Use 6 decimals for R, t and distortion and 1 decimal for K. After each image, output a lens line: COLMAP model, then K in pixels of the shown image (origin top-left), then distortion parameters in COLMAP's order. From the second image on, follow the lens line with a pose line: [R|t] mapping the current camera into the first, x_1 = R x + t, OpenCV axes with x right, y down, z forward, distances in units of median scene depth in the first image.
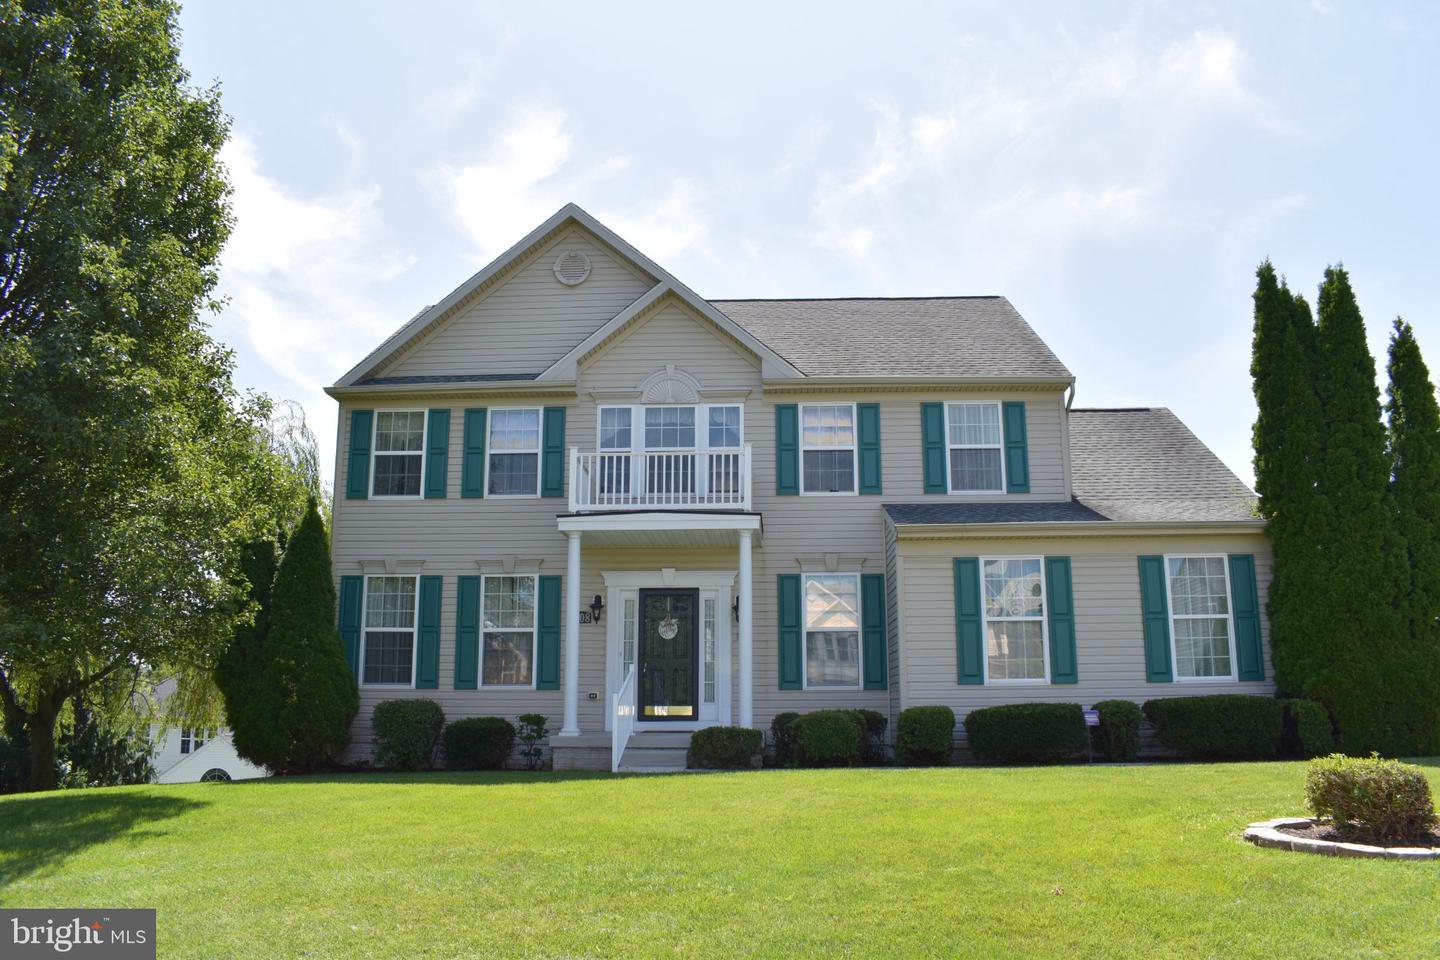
lens RADIAL K [[1124.6, 0, 723.1], [0, 1124.6, 486.6], [0, 0, 1]] dist [-0.095552, 0.017886]
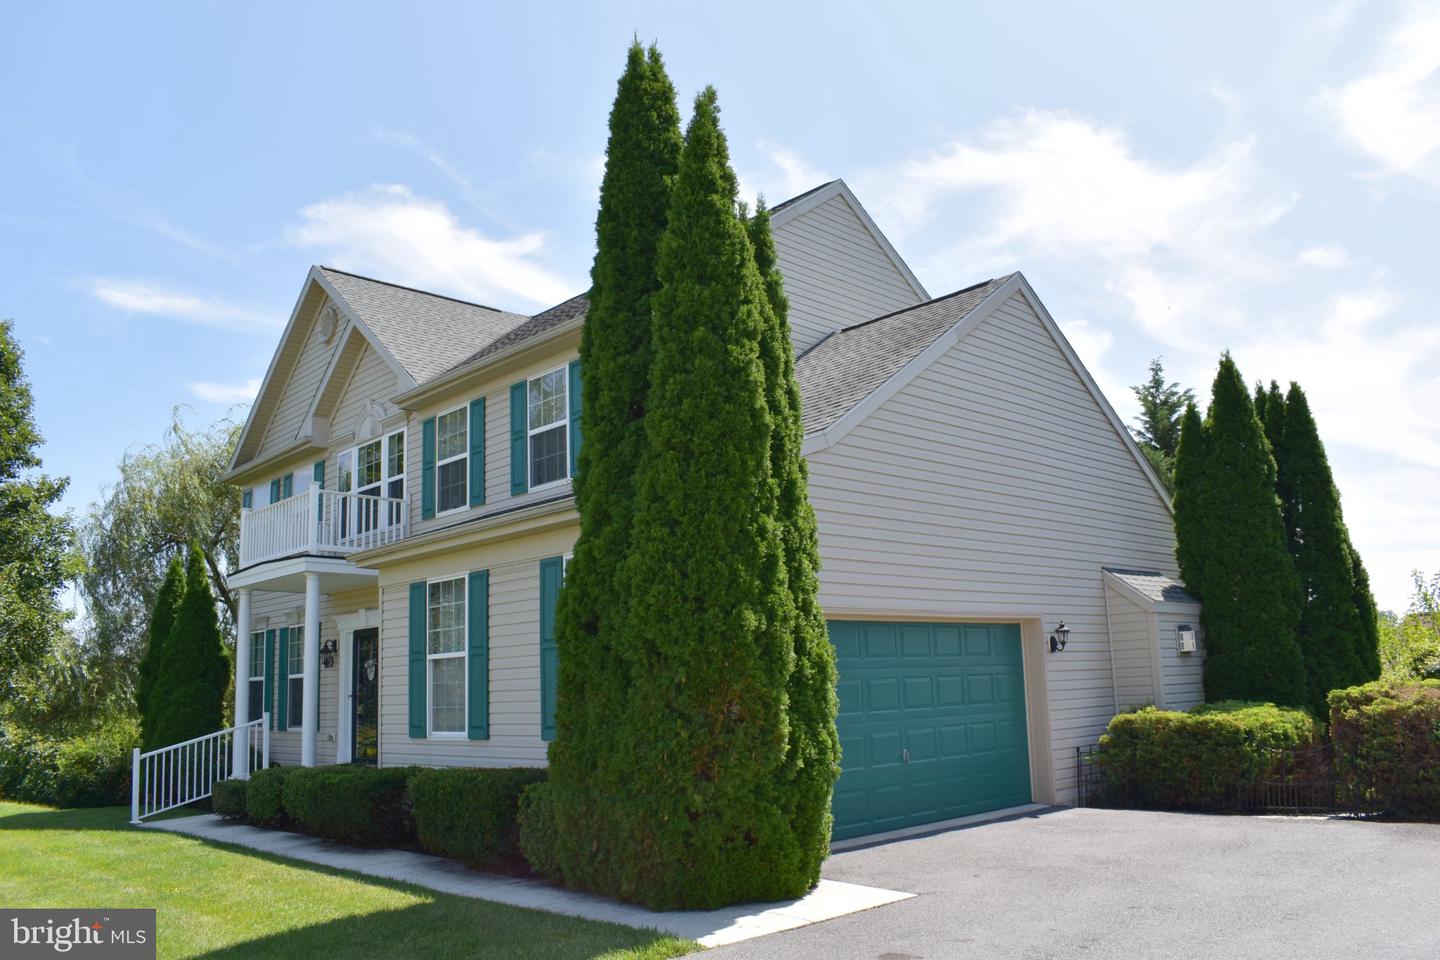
lens RADIAL K [[1124.6, 0, 723.1], [0, 1124.6, 486.6], [0, 0, 1]] dist [-0.095552, 0.017886]
pose [[0.717491, -0.147407, -0.680792, 0.850607], [0.164903, 0.985515, -0.039595, 0.057106], [0.676767, -0.083856, 0.731406, 0.503139]]
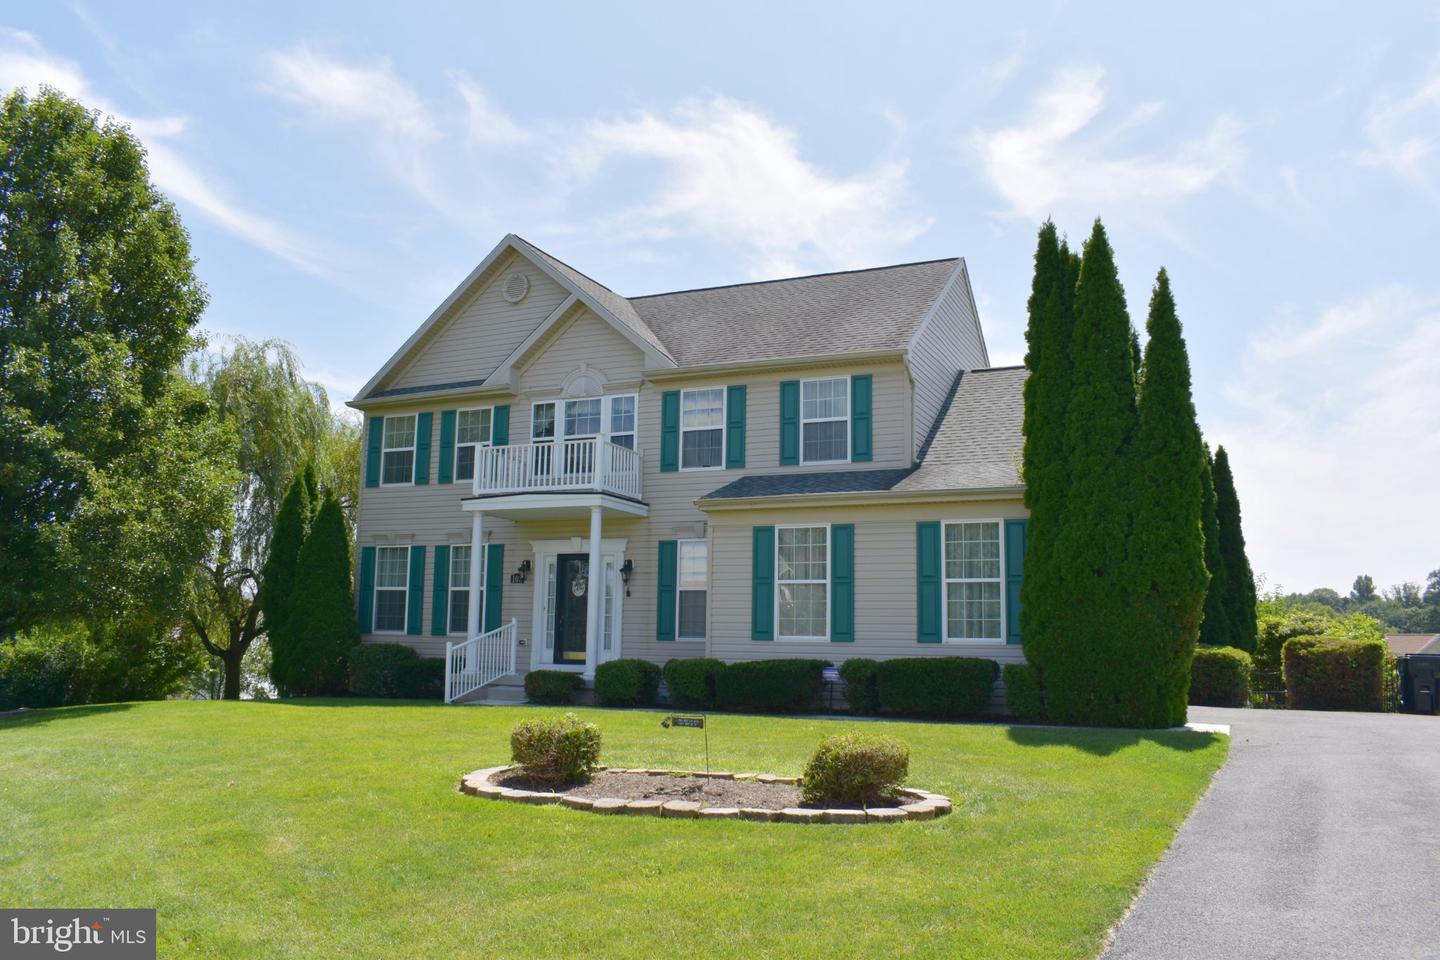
lens RADIAL K [[1144.7, 0, 720.0], [0, 1144.7, 480.0], [0, 0, 1]] dist [-0.073759, -0.000286]
pose [[0.922453, -0.035540, -0.384470, 0.554901], [0.054436, 0.997780, 0.038374, -0.025922], [0.382253, -0.056327, 0.922339, -0.057657]]
